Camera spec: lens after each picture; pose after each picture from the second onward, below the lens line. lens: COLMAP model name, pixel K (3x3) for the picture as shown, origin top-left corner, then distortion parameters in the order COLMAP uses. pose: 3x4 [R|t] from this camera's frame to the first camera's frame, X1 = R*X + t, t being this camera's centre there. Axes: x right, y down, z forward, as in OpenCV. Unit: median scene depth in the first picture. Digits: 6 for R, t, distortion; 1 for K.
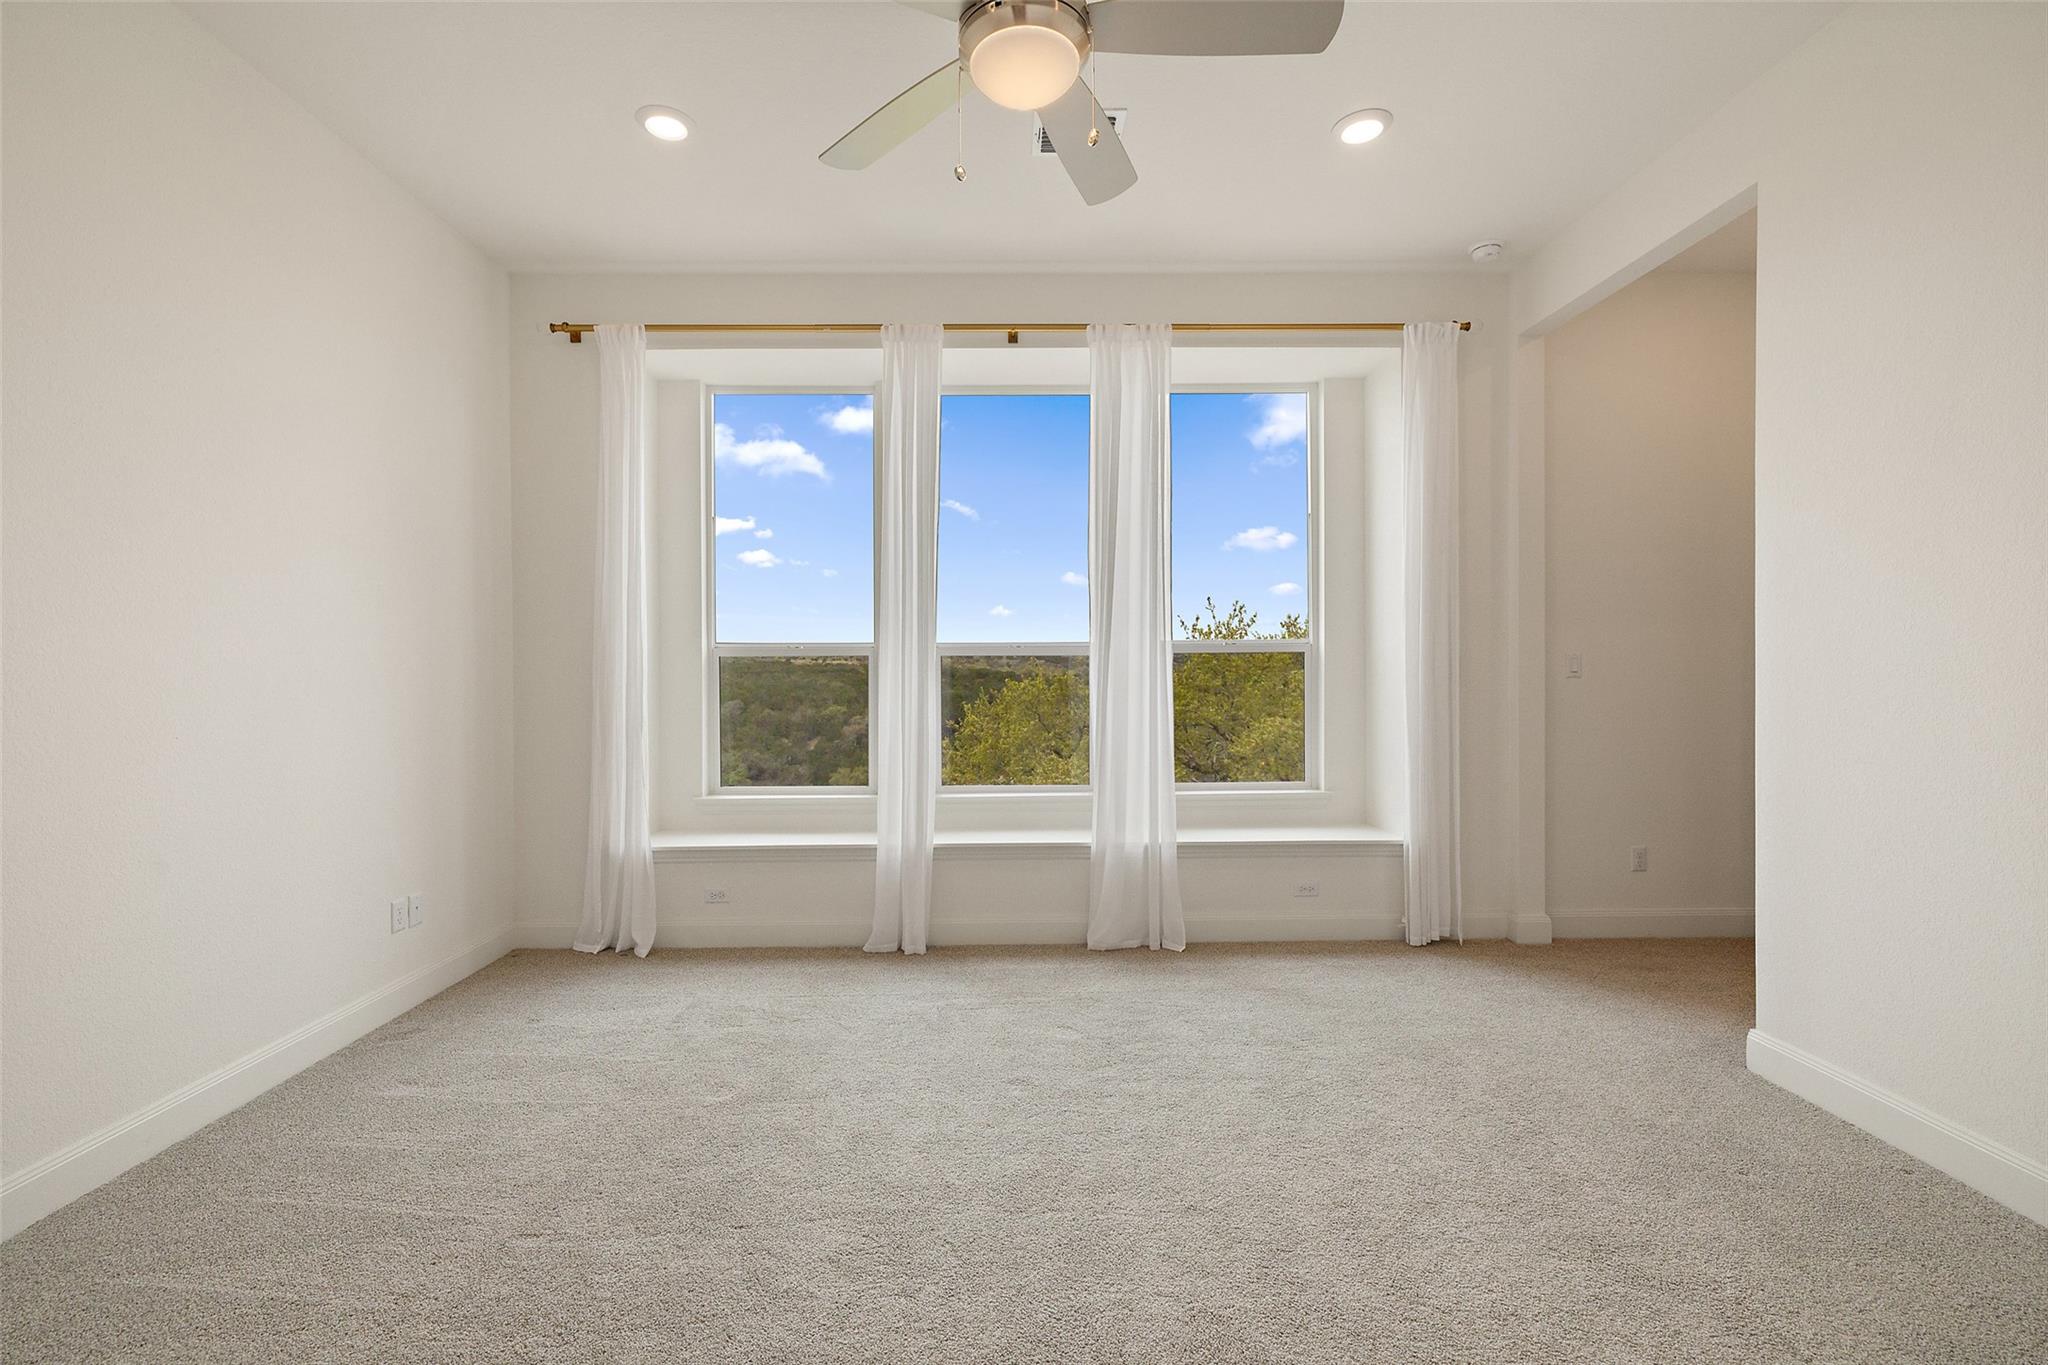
lens RADIAL K [[872.6, 0, 1024.0], [0, 872.6, 682.5], [0, 0, 1]] dist [0.001131, 0.000160]
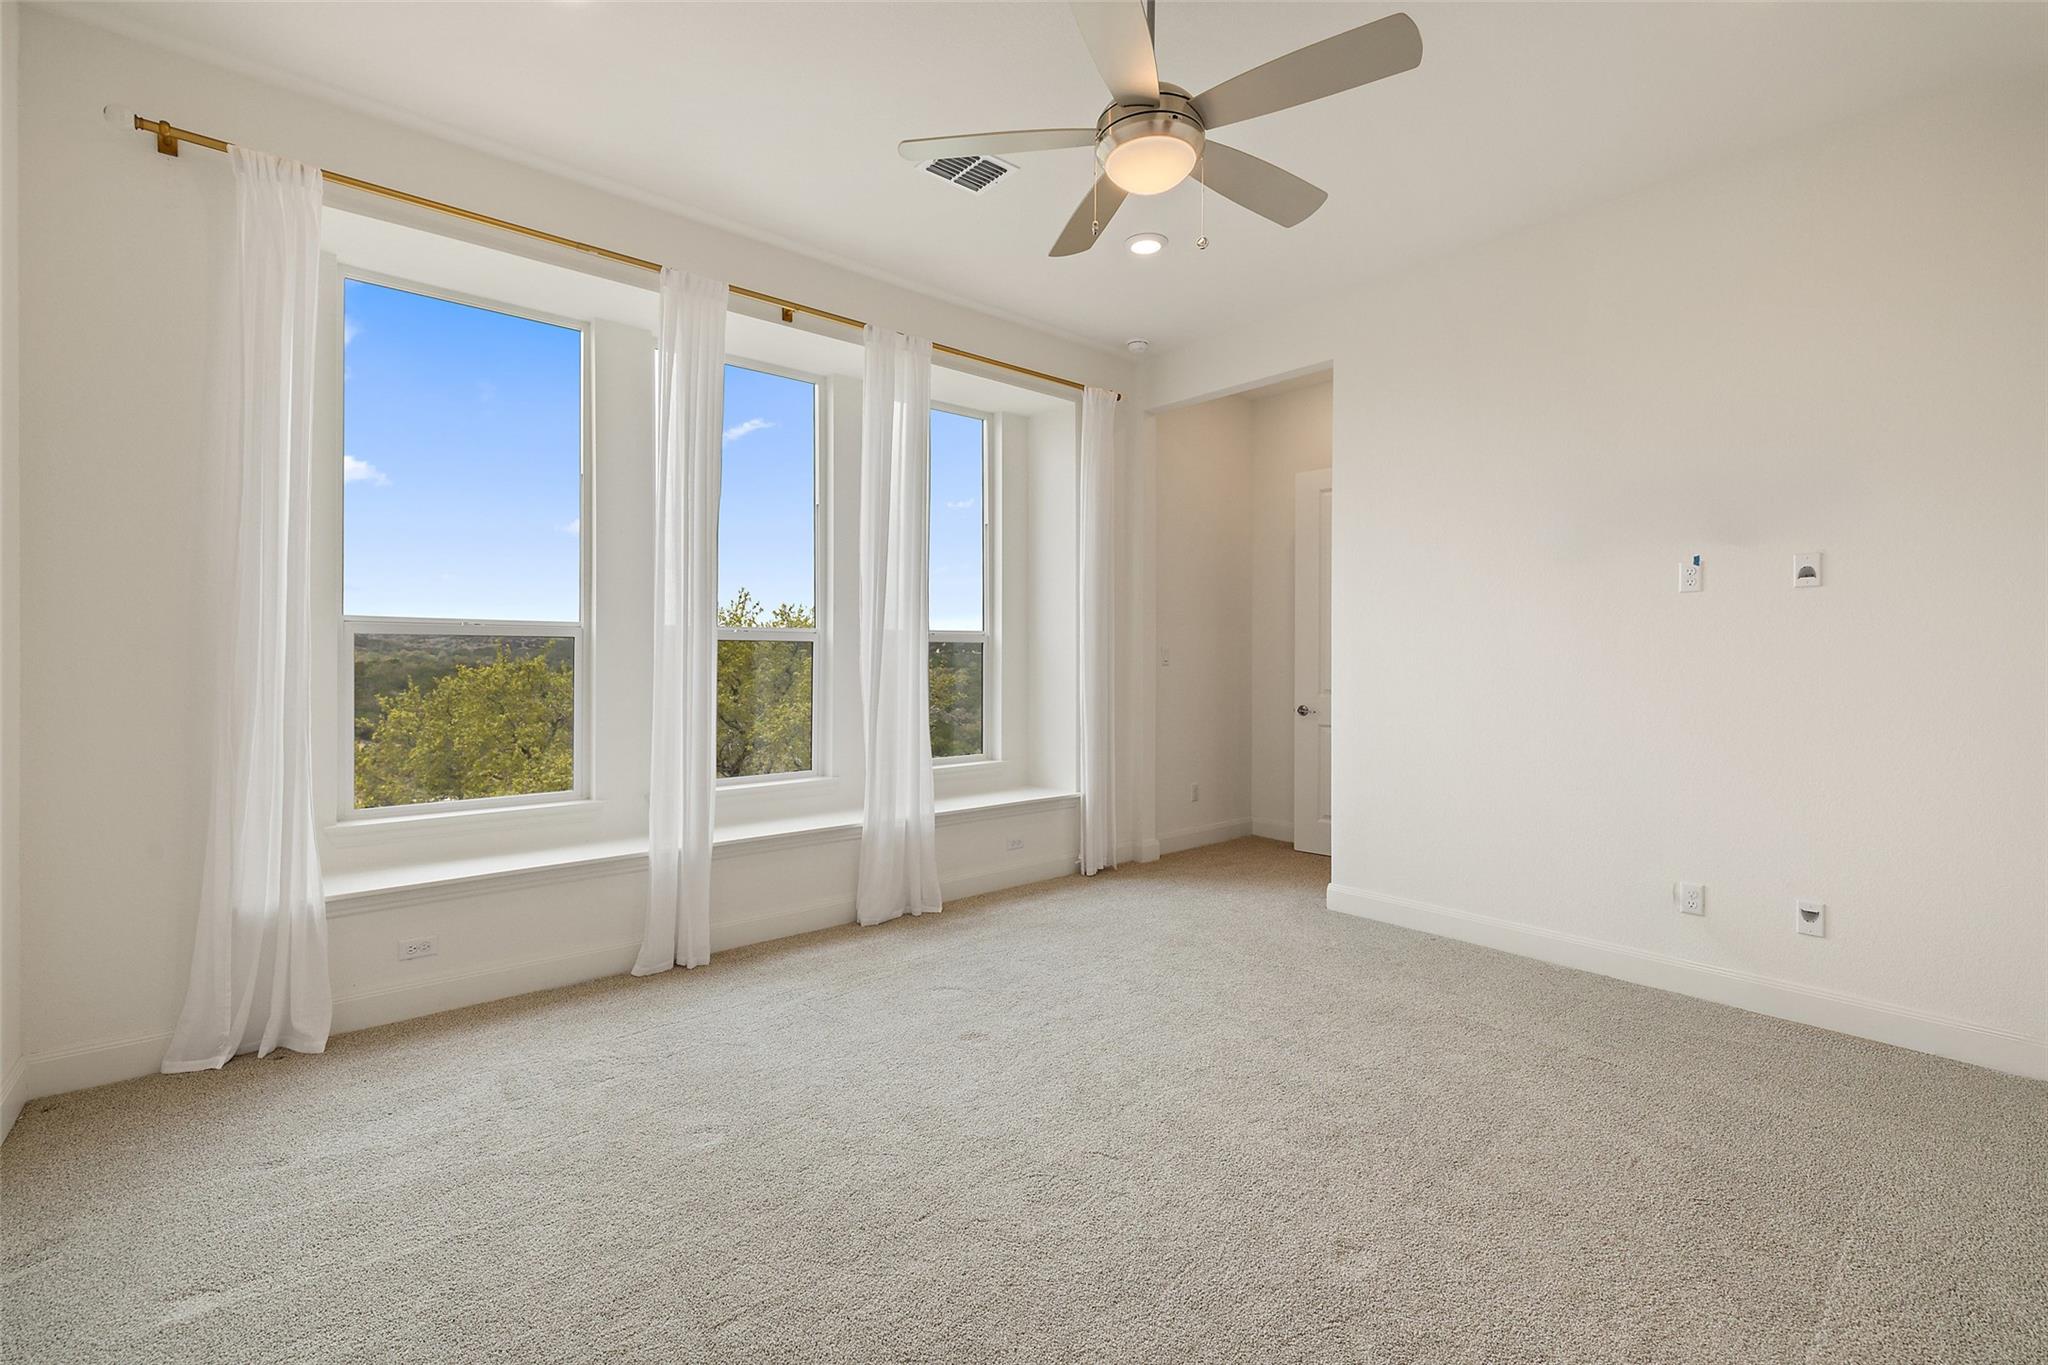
lens RADIAL K [[867.1, 0, 1021.1], [0, 867.1, 663.4], [0, 0, 1]] dist [0.001695, -0.000476]
pose [[0.775463, 0.004496, 0.631377, -0.429393], [0.000577, 0.999969, -0.007831, 0.002659], [-0.631393, 0.006437, 0.775436, 0.083108]]
